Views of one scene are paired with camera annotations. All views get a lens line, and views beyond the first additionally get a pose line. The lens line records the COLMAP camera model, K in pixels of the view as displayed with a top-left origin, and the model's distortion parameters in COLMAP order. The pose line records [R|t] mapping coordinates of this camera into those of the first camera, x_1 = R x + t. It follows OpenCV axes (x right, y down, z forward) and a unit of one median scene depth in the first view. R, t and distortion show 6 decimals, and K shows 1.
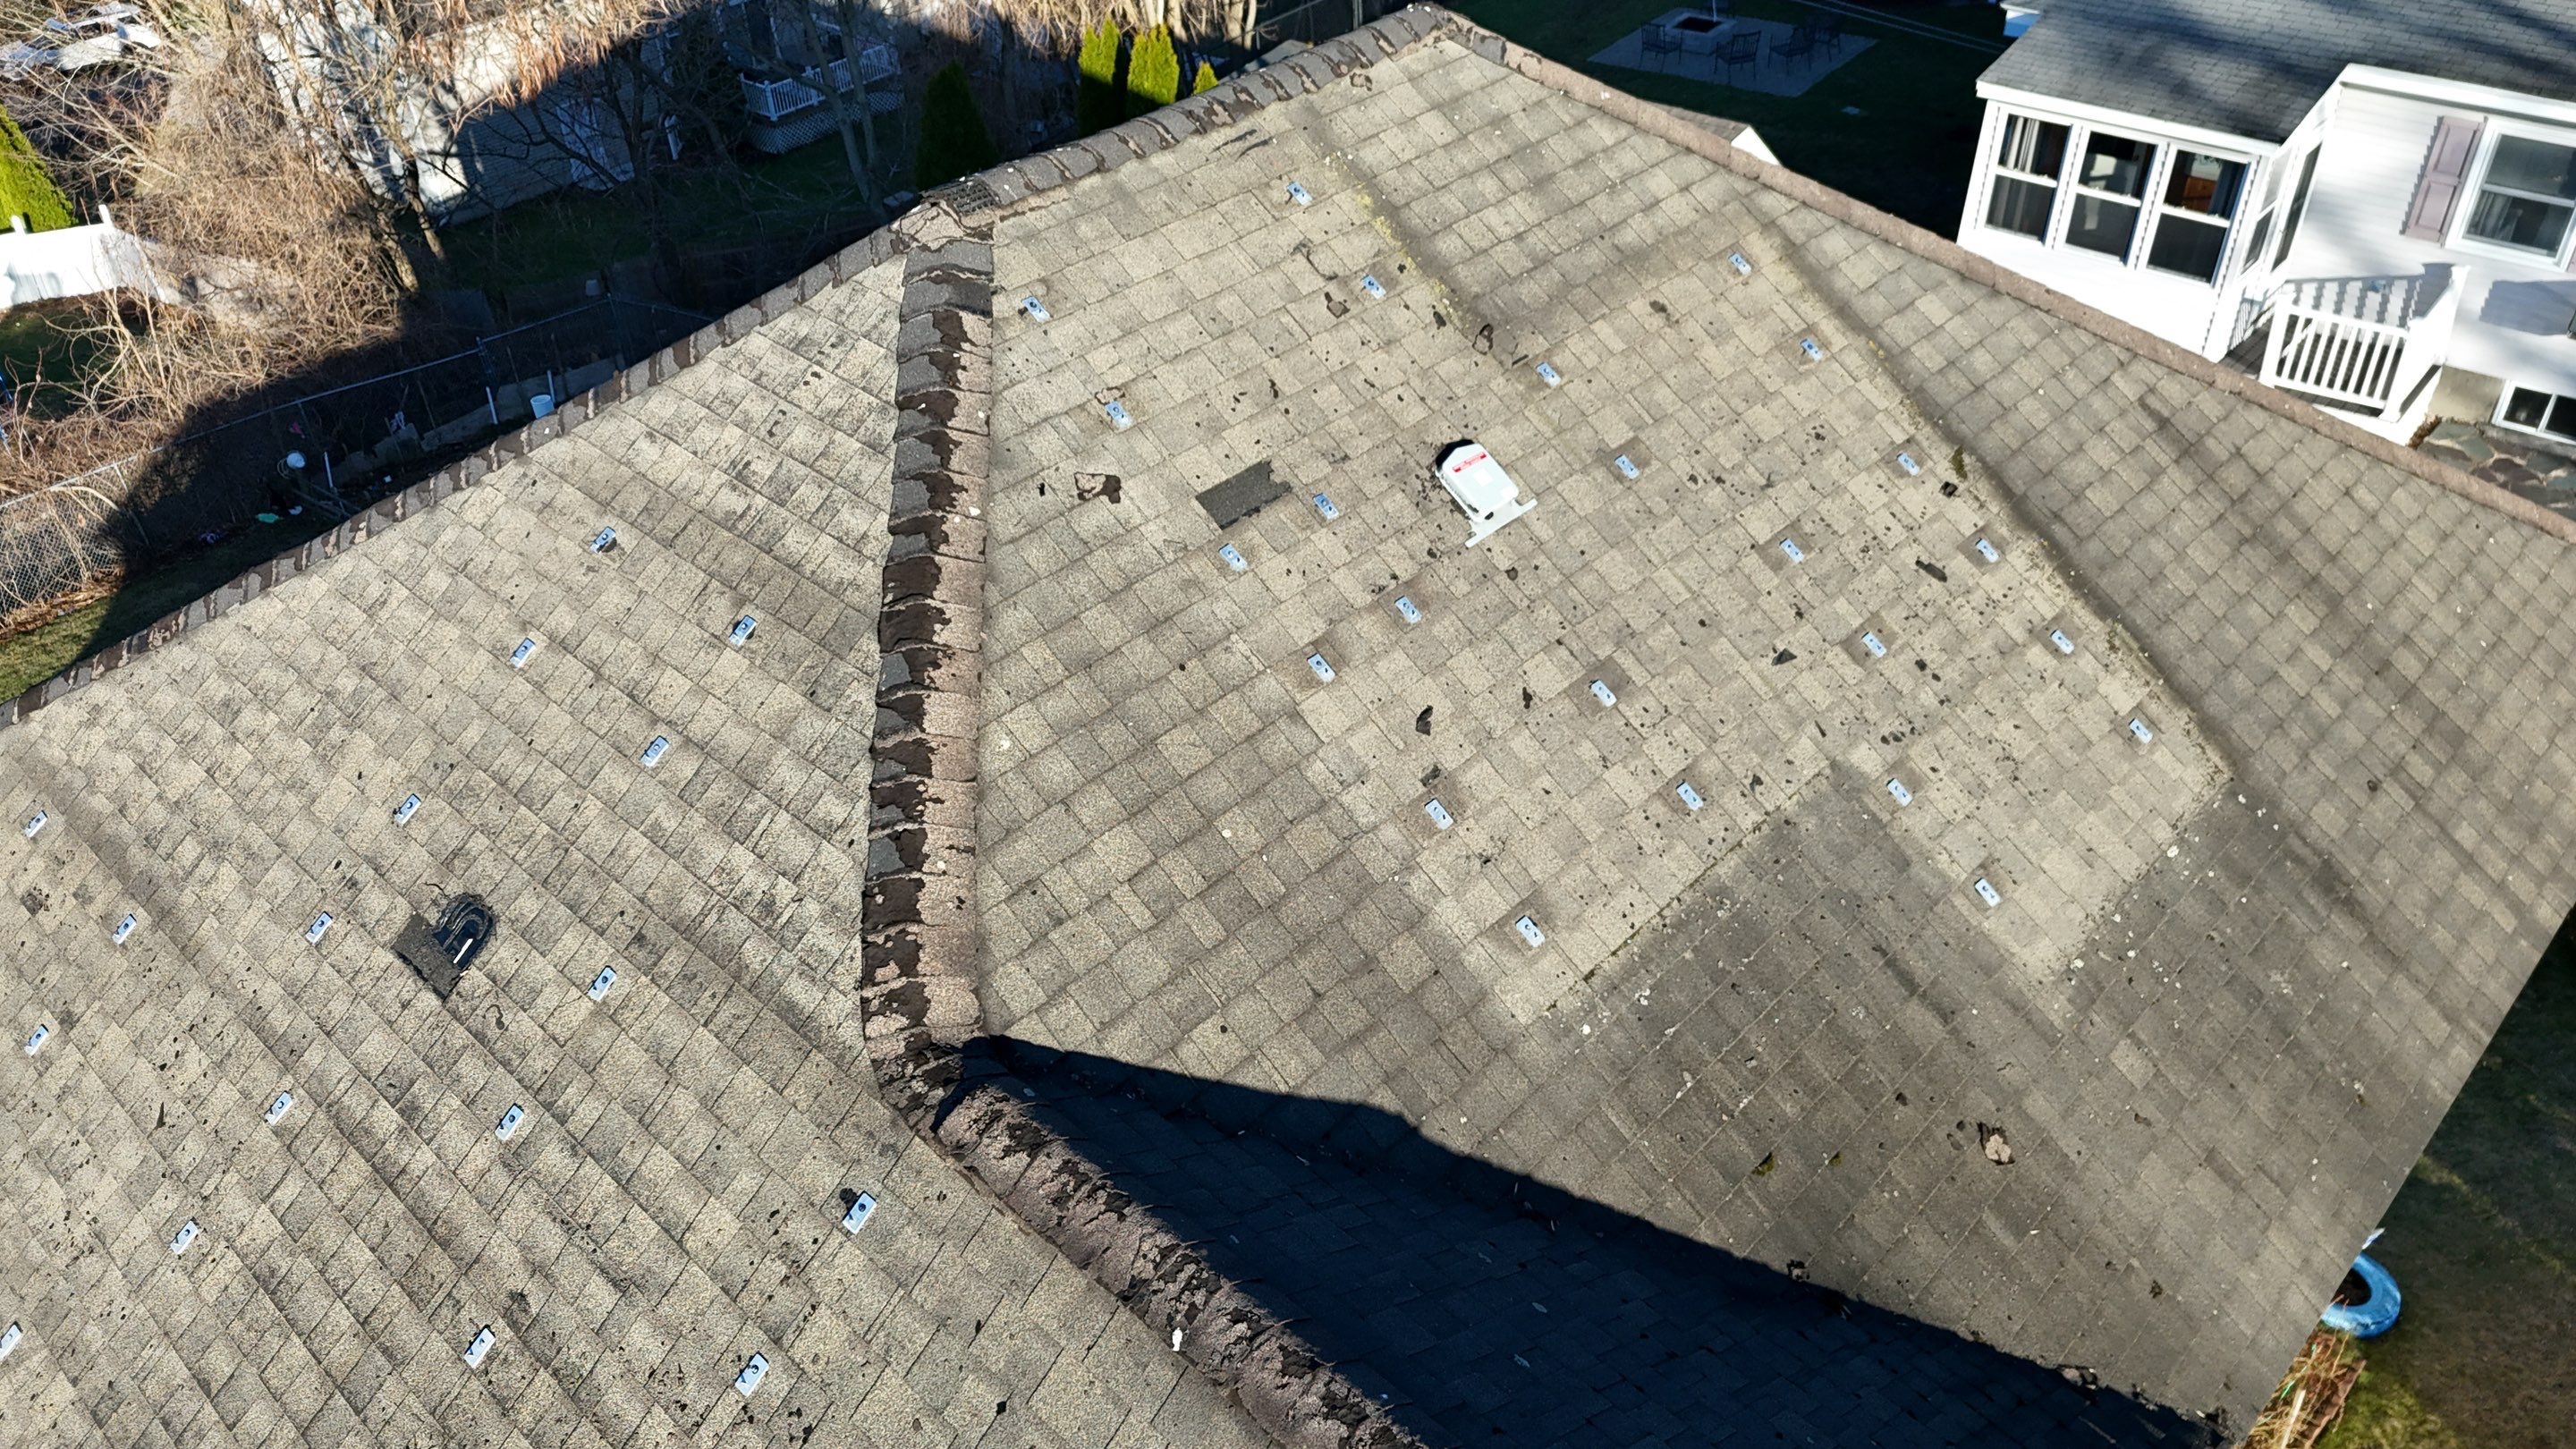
lens RADIAL K [[1937.9, 0, 1279.9], [0, 1937.9, 715.5], [0, 0, 1]] dist [0.102913, -0.079744]
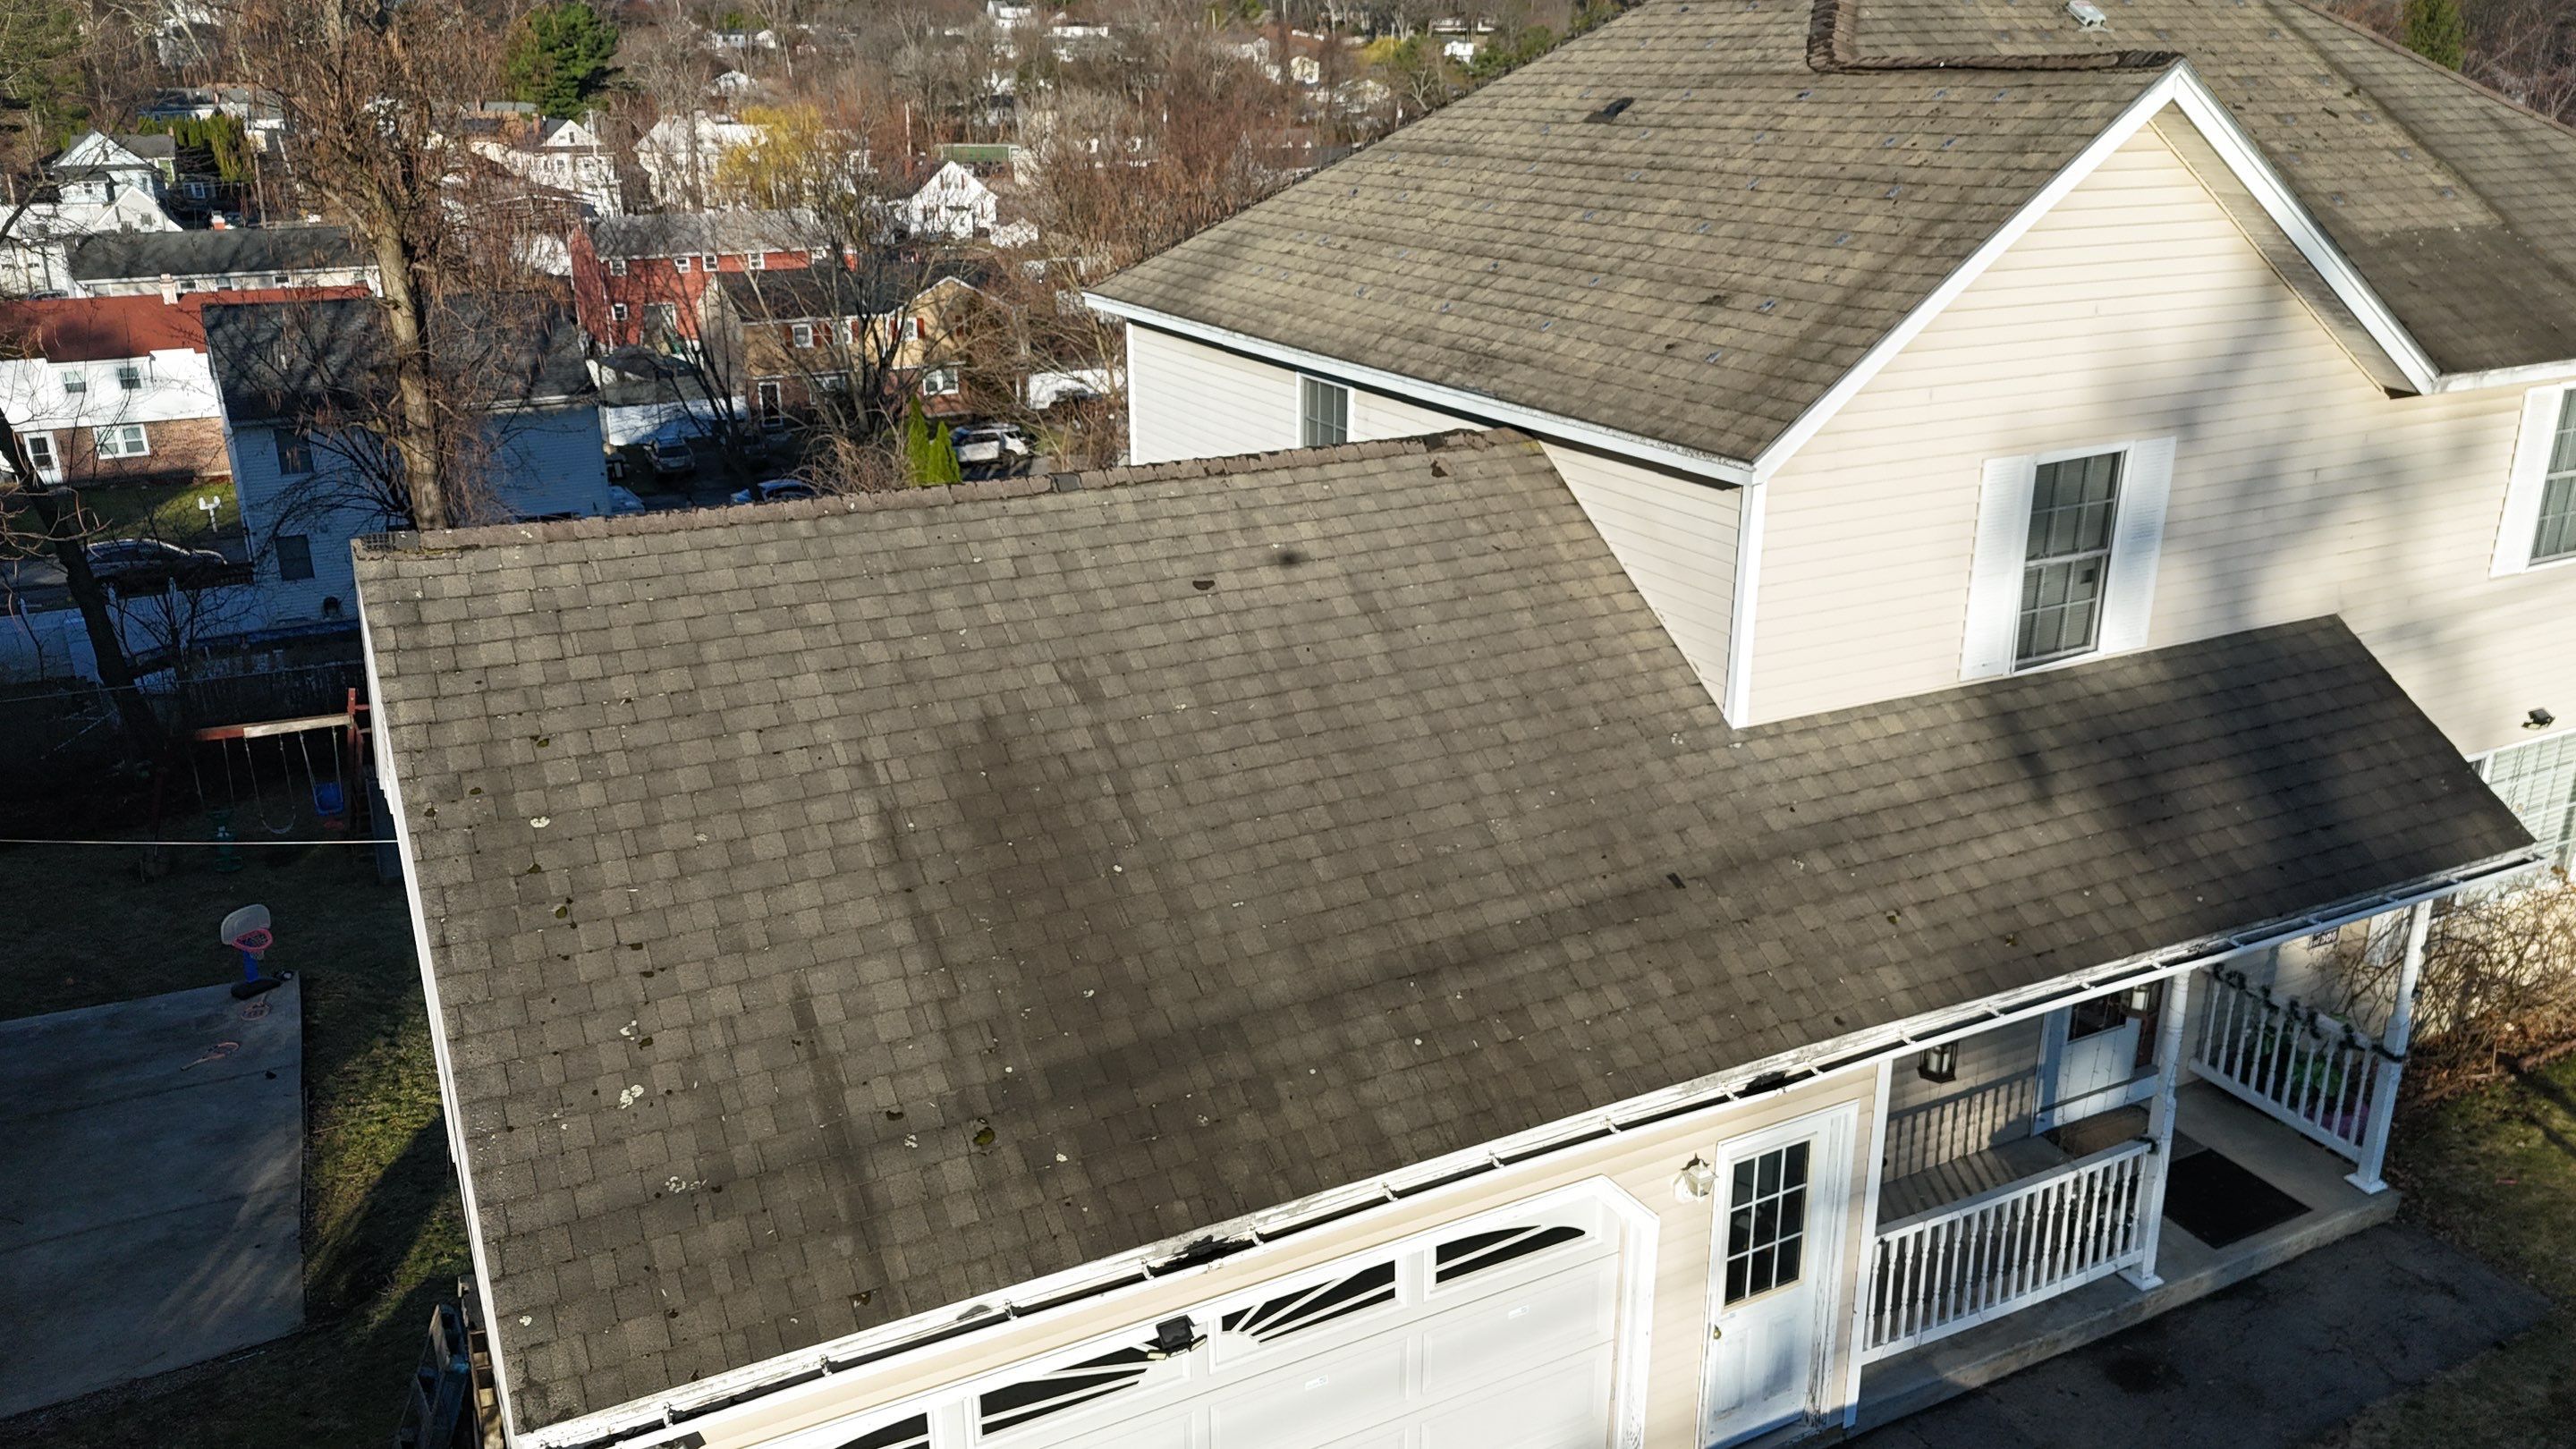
lens RADIAL K [[1937.9, 0, 1279.9], [0, 1937.9, 715.5], [0, 0, 1]] dist [0.102913, -0.079744]
pose [[0.950271, 0.125211, -0.285143, -0.019123], [-0.205877, 0.939574, -0.273525, 1.203716], [0.233665, 0.318627, 0.918628, -0.837290]]
